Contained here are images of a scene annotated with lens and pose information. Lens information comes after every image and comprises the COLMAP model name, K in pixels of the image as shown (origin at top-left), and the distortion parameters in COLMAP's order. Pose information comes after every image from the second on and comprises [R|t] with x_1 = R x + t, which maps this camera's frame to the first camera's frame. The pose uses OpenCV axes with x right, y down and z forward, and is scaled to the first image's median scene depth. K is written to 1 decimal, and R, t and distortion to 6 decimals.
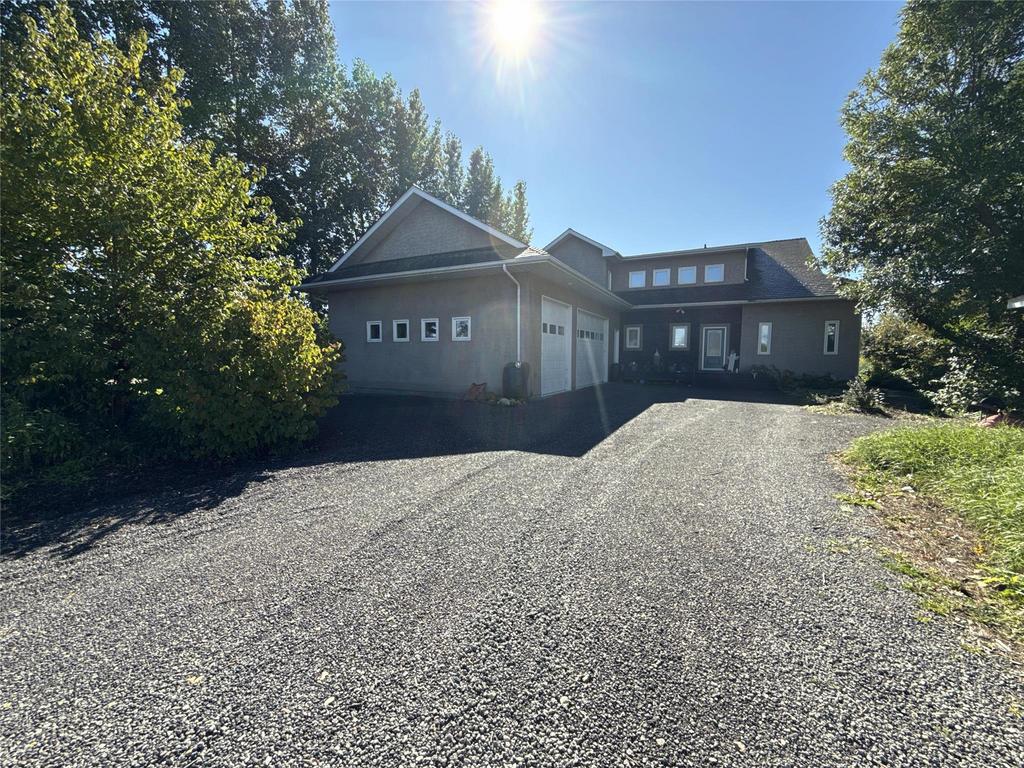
lens RADIAL K [[409.6, 0, 515.6], [0, 409.6, 384.0], [0, 0, 1]] dist [-0.001412, 0.000331]
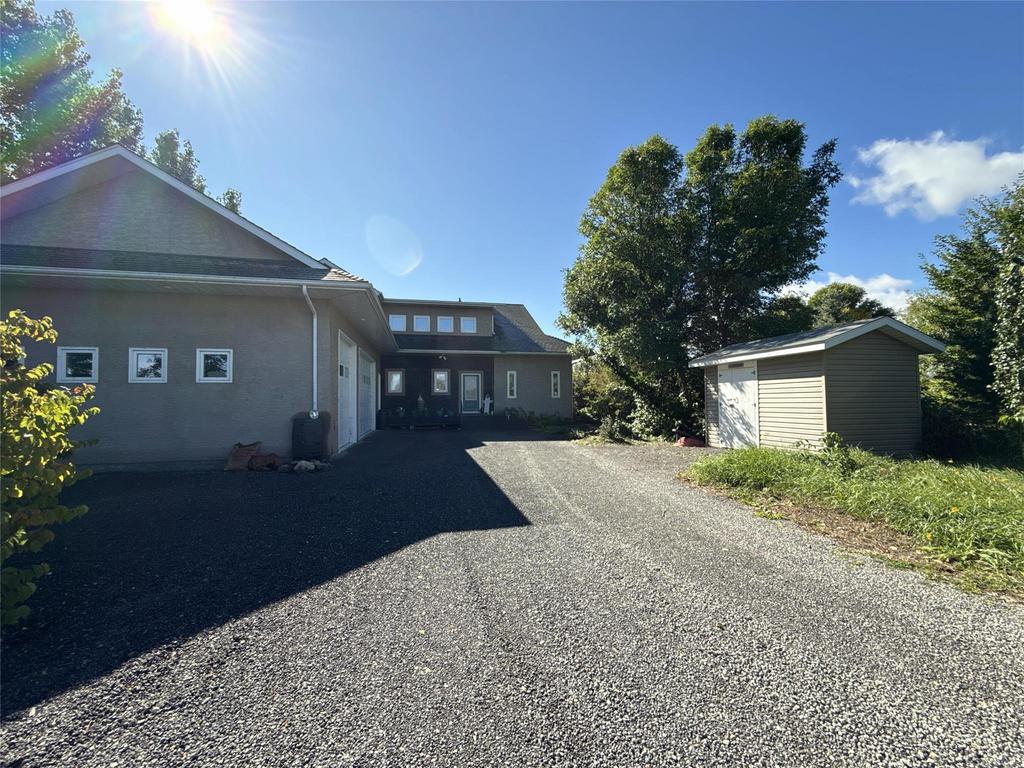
lens RADIAL K [[407.0, 0, 507.4], [0, 407.0, 384.3], [0, 0, 1]] dist [-0.001591, 0.000111]
pose [[0.773101, 0.012226, 0.634165, -0.130822], [0.055488, 0.994677, -0.086821, -0.011552], [-0.631851, 0.102310, 0.768308, 0.114855]]
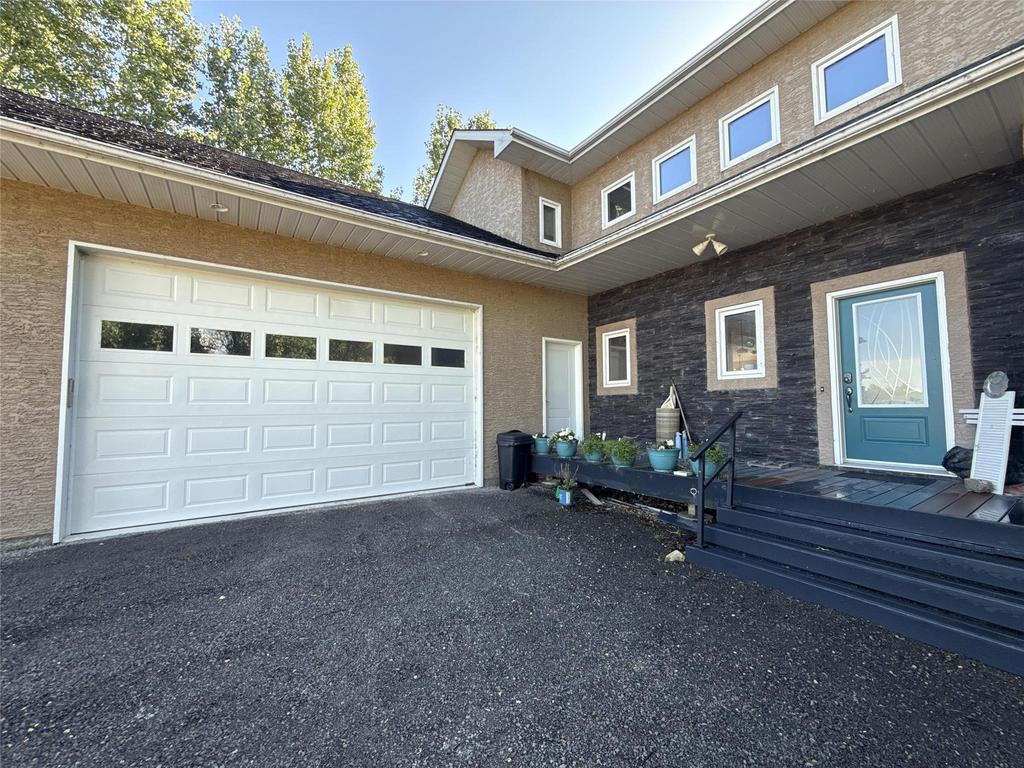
lens RADIAL K [[409.6, 0, 515.6], [0, 409.6, 384.0], [0, 0, 1]] dist [-0.001412, 0.000331]
pose [[0.884846, -0.039669, -0.464192, 0.426561], [-0.019349, 0.992379, -0.121691, -0.052364], [0.465482, 0.116660, 0.877335, 0.735058]]
